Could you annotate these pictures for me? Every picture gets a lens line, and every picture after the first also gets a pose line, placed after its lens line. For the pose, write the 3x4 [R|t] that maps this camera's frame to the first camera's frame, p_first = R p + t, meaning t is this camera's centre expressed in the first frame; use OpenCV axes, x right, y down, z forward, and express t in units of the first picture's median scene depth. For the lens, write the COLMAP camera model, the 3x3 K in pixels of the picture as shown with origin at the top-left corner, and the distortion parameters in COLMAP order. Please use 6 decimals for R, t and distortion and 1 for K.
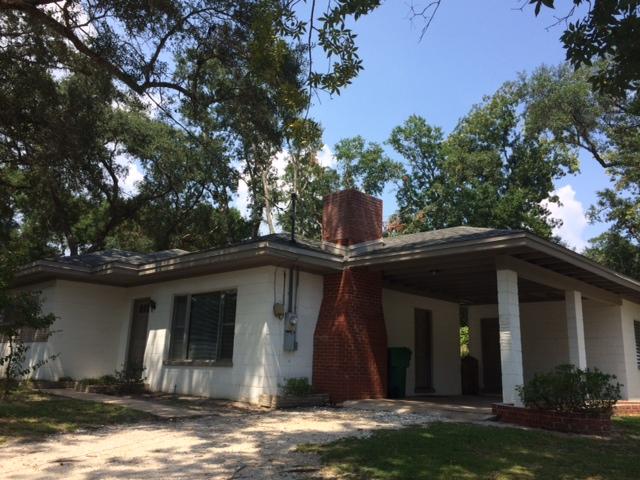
lens RADIAL K [[546.7, 0, 320.0], [0, 546.7, 240.0], [0, 0, 1]] dist [0.085916, -0.120634]
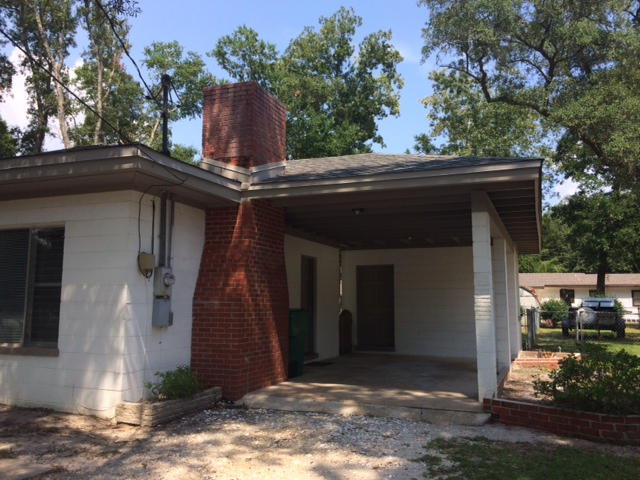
lens RADIAL K [[546.7, 0, 320.0], [0, 546.7, 240.0], [0, 0, 1]] dist [0.085916, -0.120634]
pose [[0.925155, 0.017990, 0.379163, -0.115298], [-0.062241, 0.992546, 0.104774, 0.022265], [-0.374452, -0.120532, 0.919379, 0.322287]]
